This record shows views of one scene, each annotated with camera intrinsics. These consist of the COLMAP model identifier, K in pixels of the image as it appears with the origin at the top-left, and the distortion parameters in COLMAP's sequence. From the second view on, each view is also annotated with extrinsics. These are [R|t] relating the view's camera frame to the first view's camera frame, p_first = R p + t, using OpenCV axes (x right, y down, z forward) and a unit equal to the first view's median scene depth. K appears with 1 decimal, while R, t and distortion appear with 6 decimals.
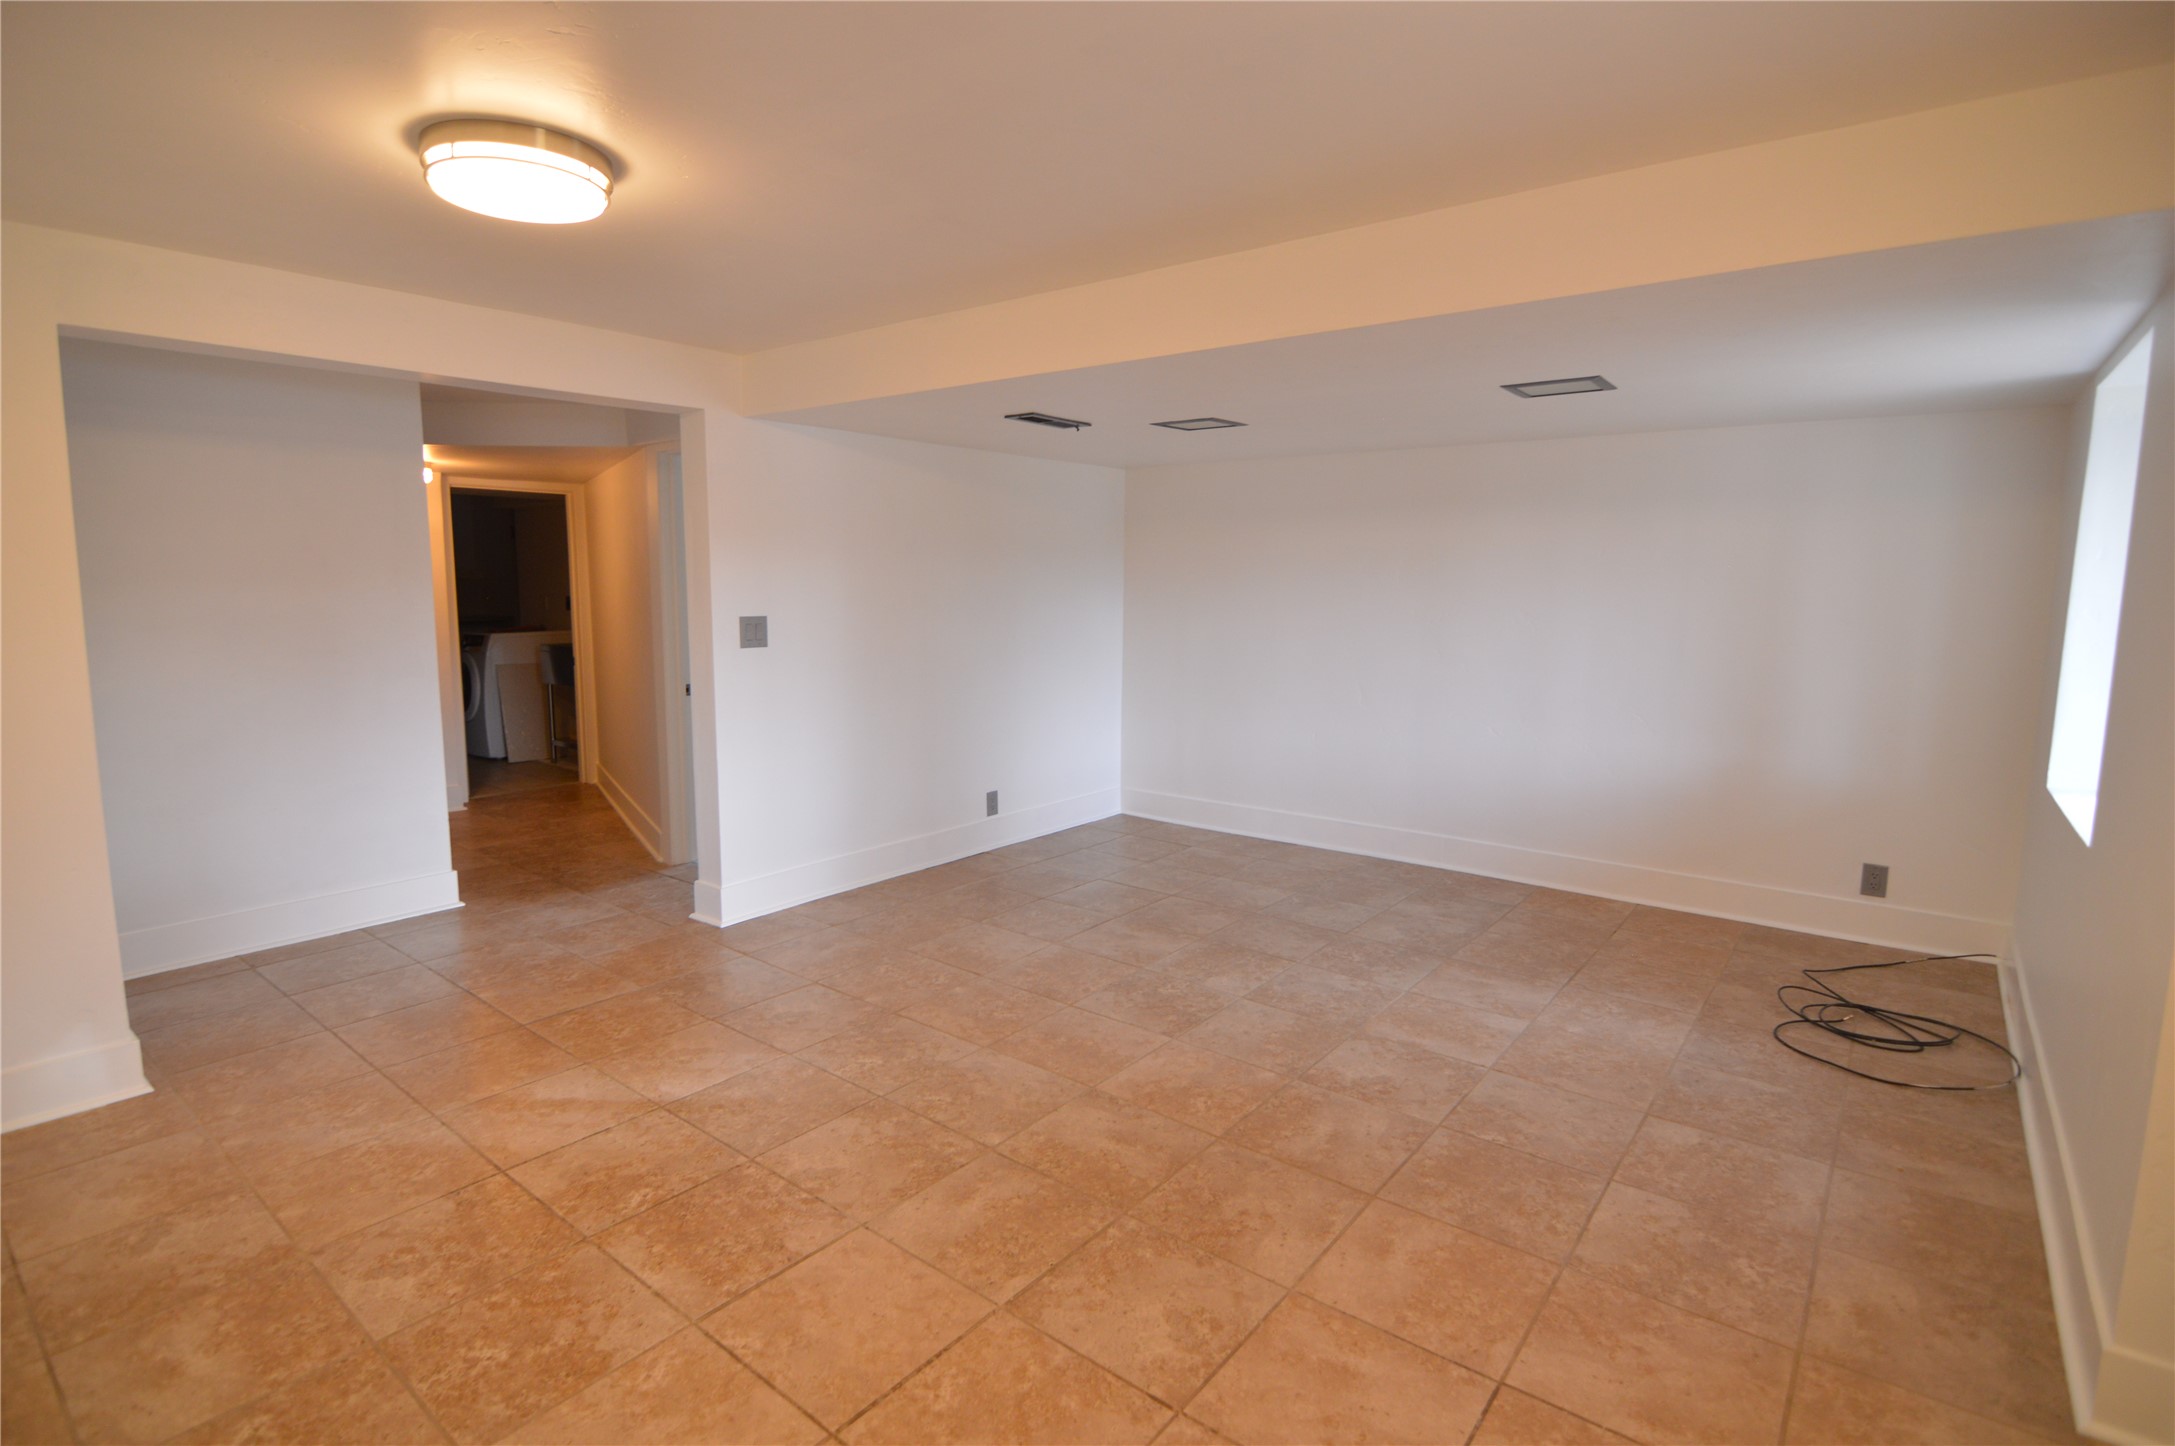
lens RADIAL K [[1071.9, 0, 1083.1], [0, 1071.9, 715.3], [0, 0, 1]] dist [-0.008750, -0.007904]
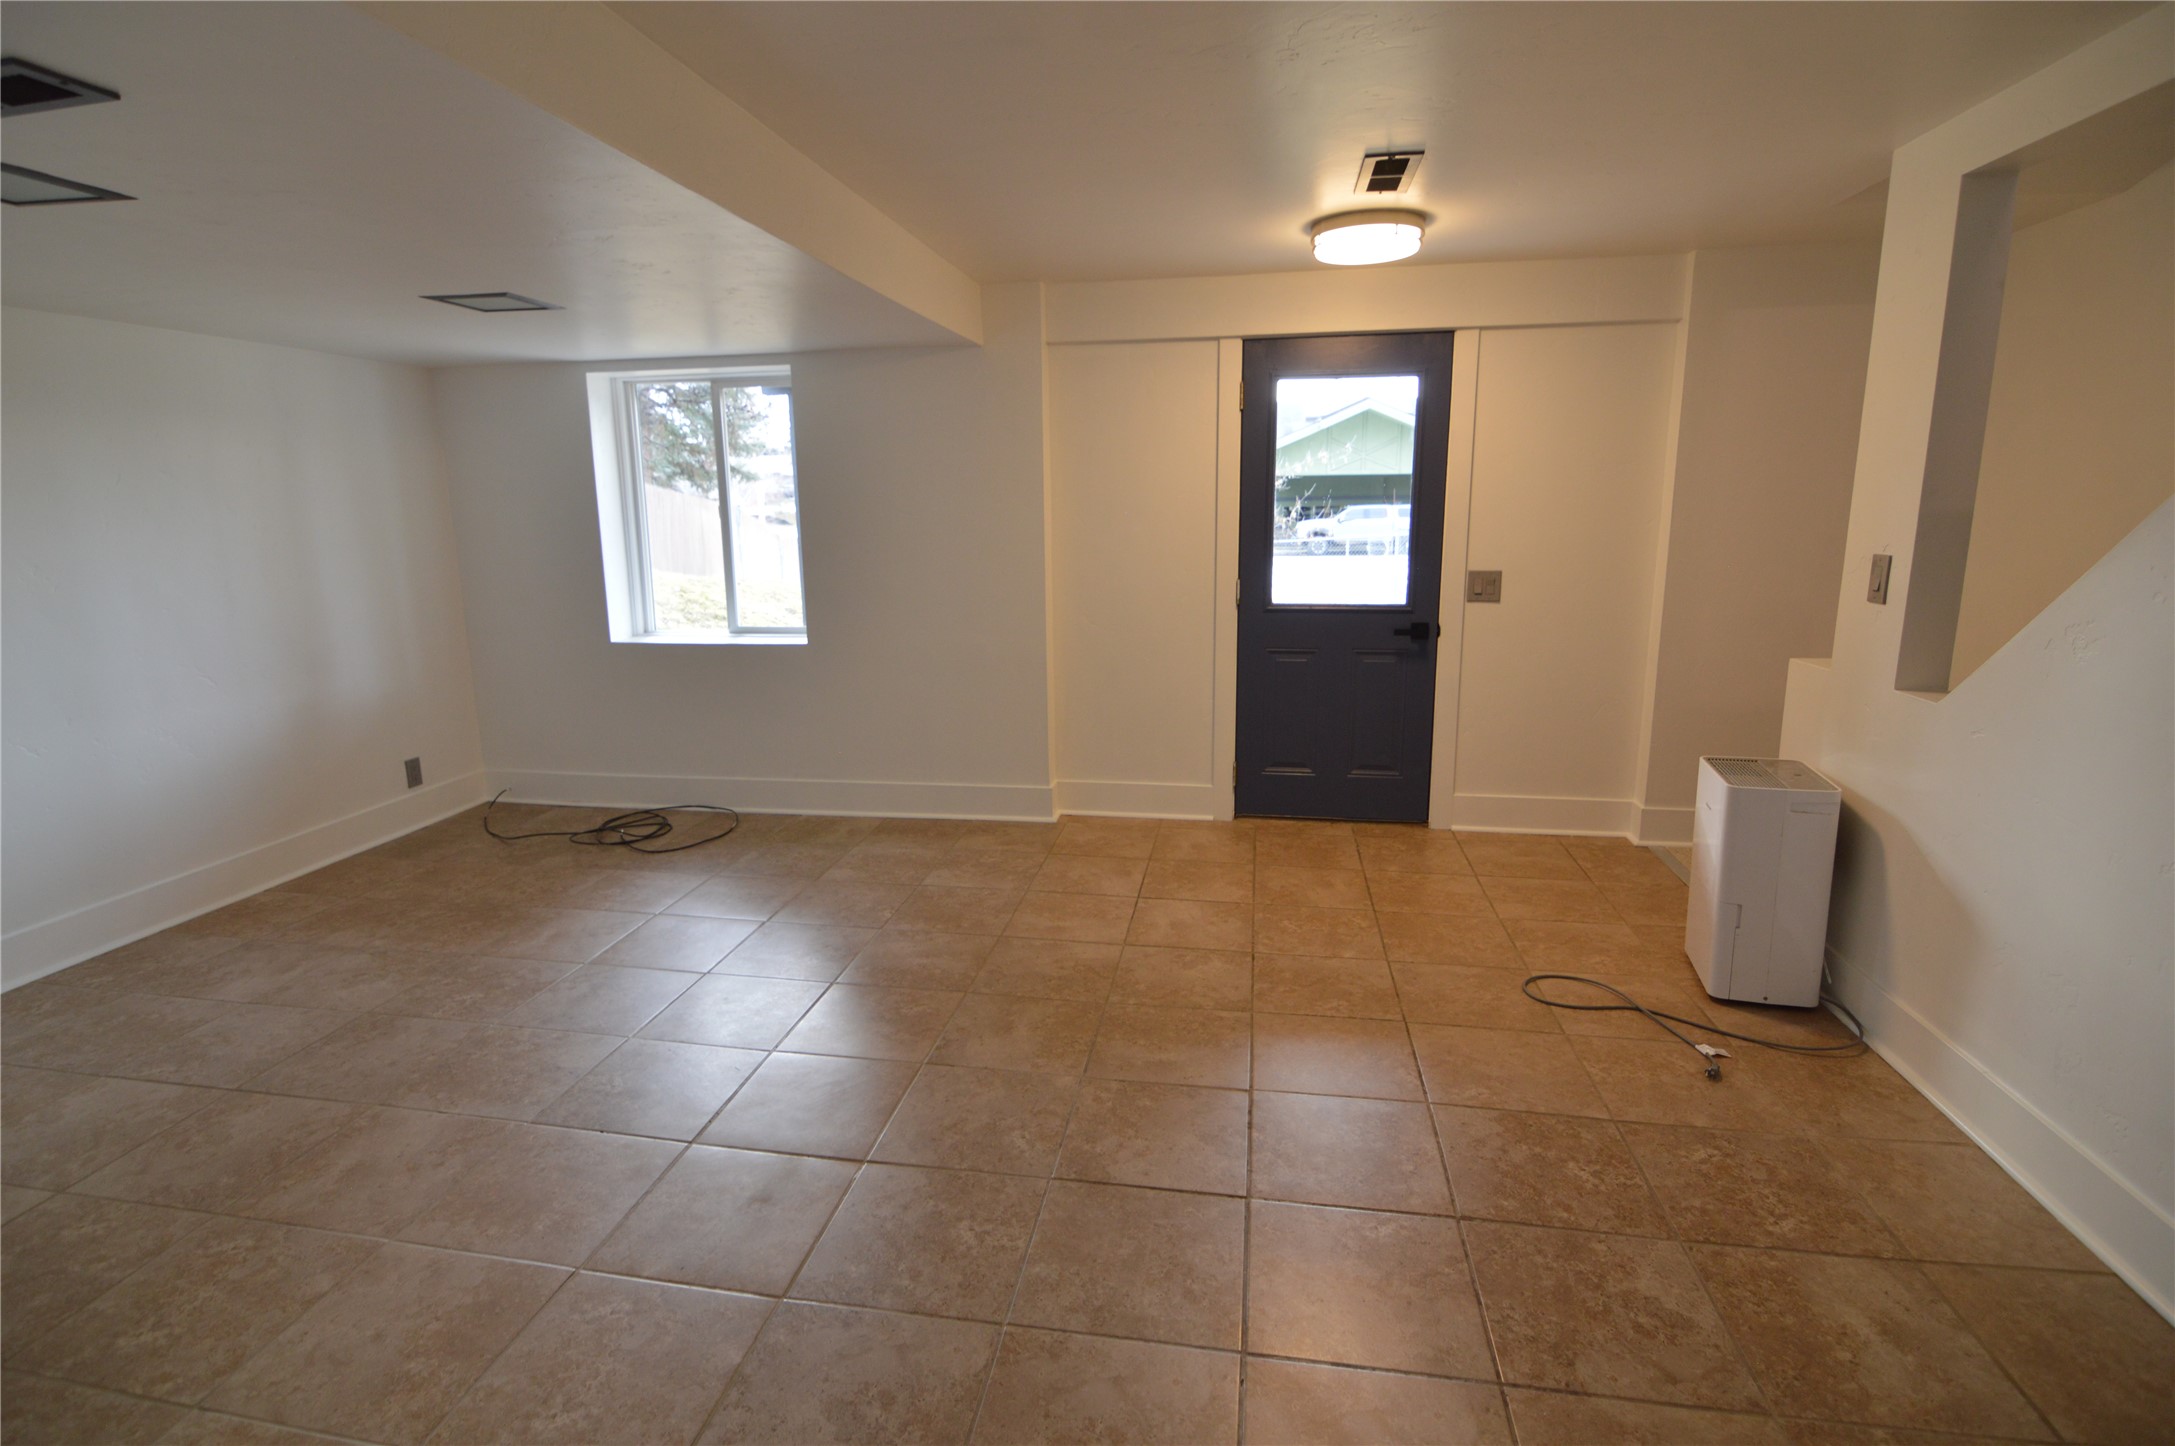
lens RADIAL K [[1071.9, 0, 1081.5], [0, 1071.9, 721.9], [0, 0, 1]] dist [-0.008750, -0.007904]
pose [[-0.487307, -0.175465, 0.855420, -1.014096], [0.122525, 0.956174, 0.265930, -0.198954], [-0.864592, 0.234400, -0.444452, 1.581793]]
